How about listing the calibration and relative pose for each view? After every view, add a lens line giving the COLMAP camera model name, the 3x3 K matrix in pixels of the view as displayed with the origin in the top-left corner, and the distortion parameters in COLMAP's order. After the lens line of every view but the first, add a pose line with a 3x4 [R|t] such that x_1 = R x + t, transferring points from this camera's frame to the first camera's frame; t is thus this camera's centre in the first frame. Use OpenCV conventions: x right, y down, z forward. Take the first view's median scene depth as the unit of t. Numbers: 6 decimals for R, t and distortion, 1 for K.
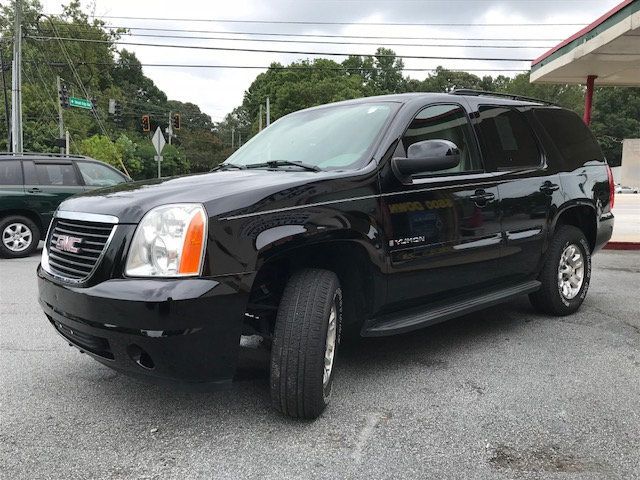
lens RADIAL K [[572.0, 0, 320.0], [0, 572.0, 240.0], [0, 0, 1]] dist [0.005721, 0.007221]
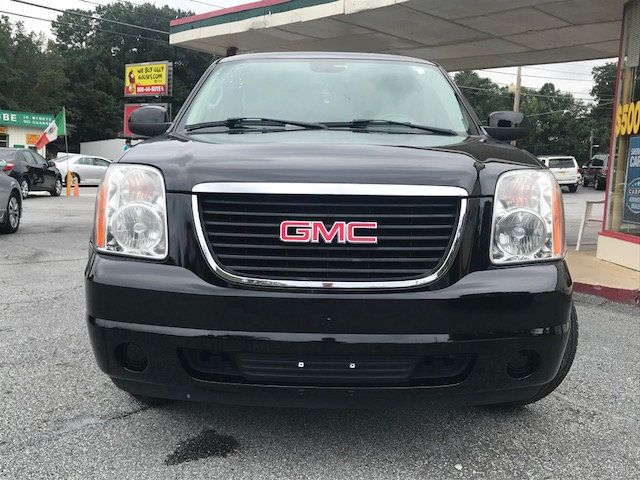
lens RADIAL K [[657.8, 0, 320.0], [0, 657.8, 240.0], [0, 0, 1]] dist [0.000672, 0.000660]
pose [[0.669422, -0.068495, 0.739718, -1.024329], [0.050398, 0.997634, 0.046769, -0.020546], [-0.741171, 0.005972, 0.671290, 0.534309]]
